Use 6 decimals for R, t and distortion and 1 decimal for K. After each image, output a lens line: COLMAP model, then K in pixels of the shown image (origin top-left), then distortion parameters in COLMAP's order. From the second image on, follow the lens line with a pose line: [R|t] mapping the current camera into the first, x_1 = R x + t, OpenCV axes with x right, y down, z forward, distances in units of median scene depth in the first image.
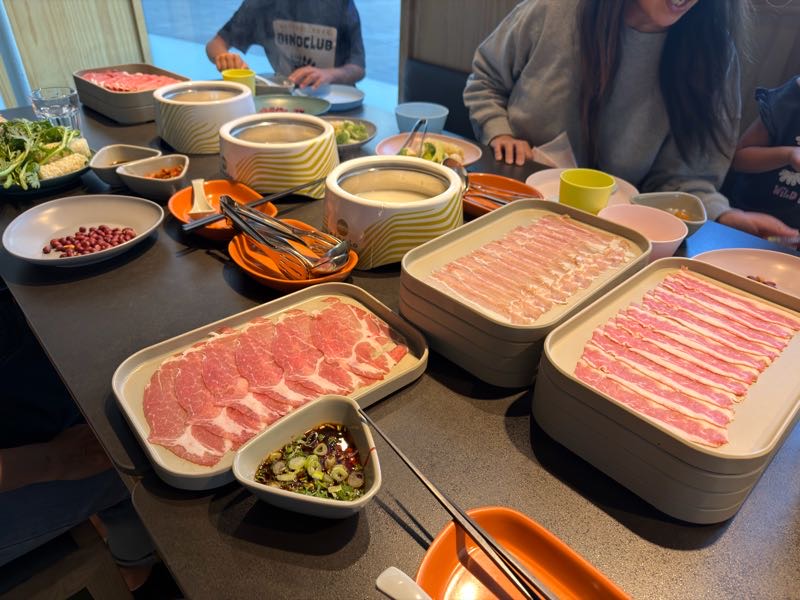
lens RADIAL K [[572.0, 0, 401.8], [0, 572.0, 302.8], [0, 0, 1]] dist [0.056167, -0.073366]
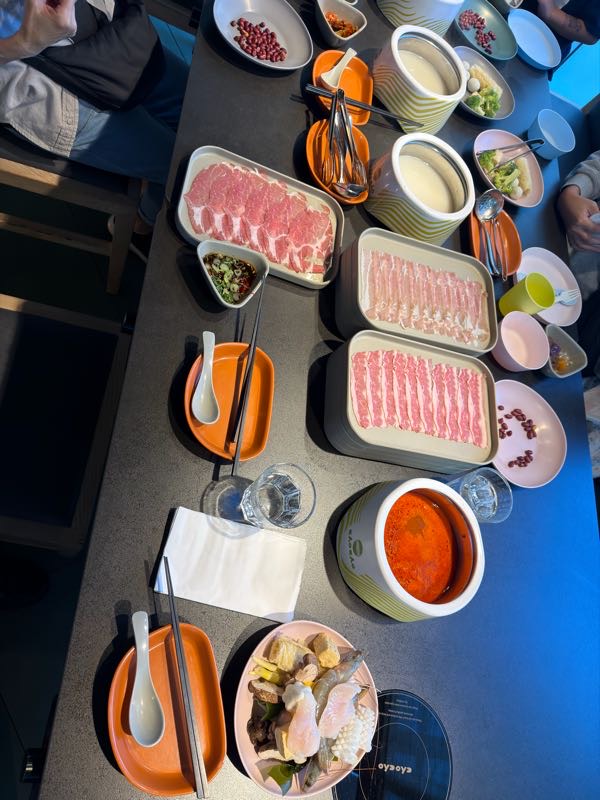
lens RADIAL K [[572.0, 0, 295.7], [0, 572.0, 406.5], [0, 0, 1]] dist [0.056167, -0.073366]
pose [[0.634617, 0.772826, -0.000107, 0.268456], [-0.693771, 0.569761, 0.440517, -0.381416], [0.340504, -0.279485, 0.897744, -0.626837]]
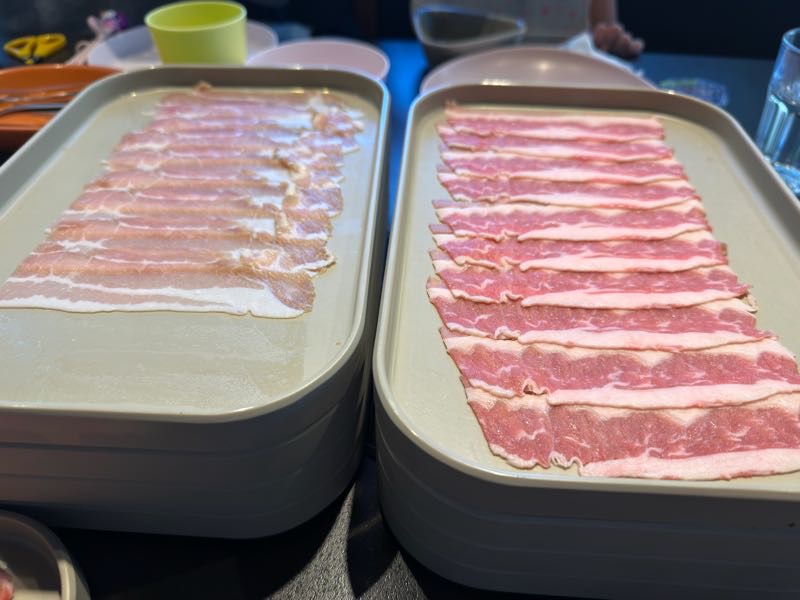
lens RADIAL K [[572.0, 0, 396.0], [0, 572.0, 318.1], [0, 0, 1]] dist [0.056167, -0.073366]
pose [[0.745905, -0.482948, 0.458680, 0.106563], [0.389003, 0.874875, 0.288566, -0.068586], [-0.540650, -0.036815, 0.840442, 0.625344]]
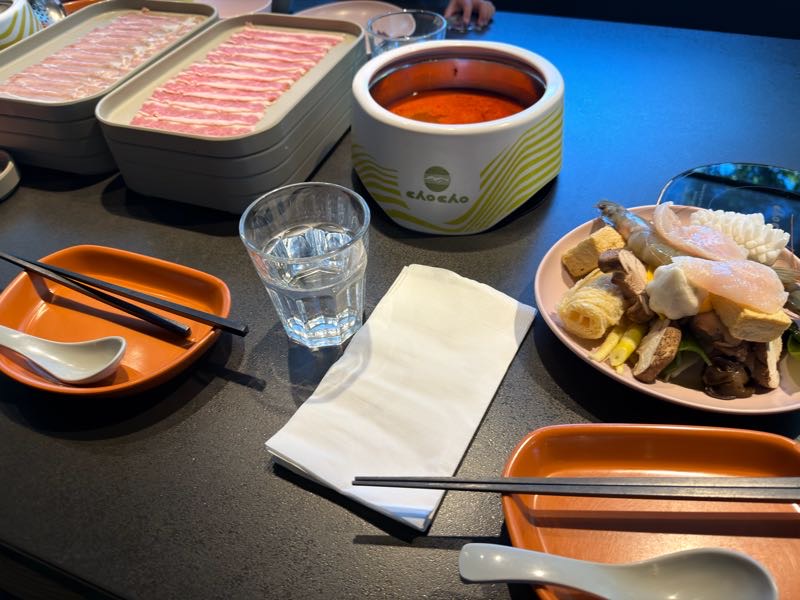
lens RADIAL K [[572.0, 0, 400.4], [0, 572.0, 301.7], [0, 0, 1]] dist [0.056167, -0.073366]
pose [[0.890428, -0.364421, 0.272644, 0.292600], [0.306508, 0.922995, 0.232664, 0.288413], [-0.336437, -0.123603, 0.933559, -0.190866]]
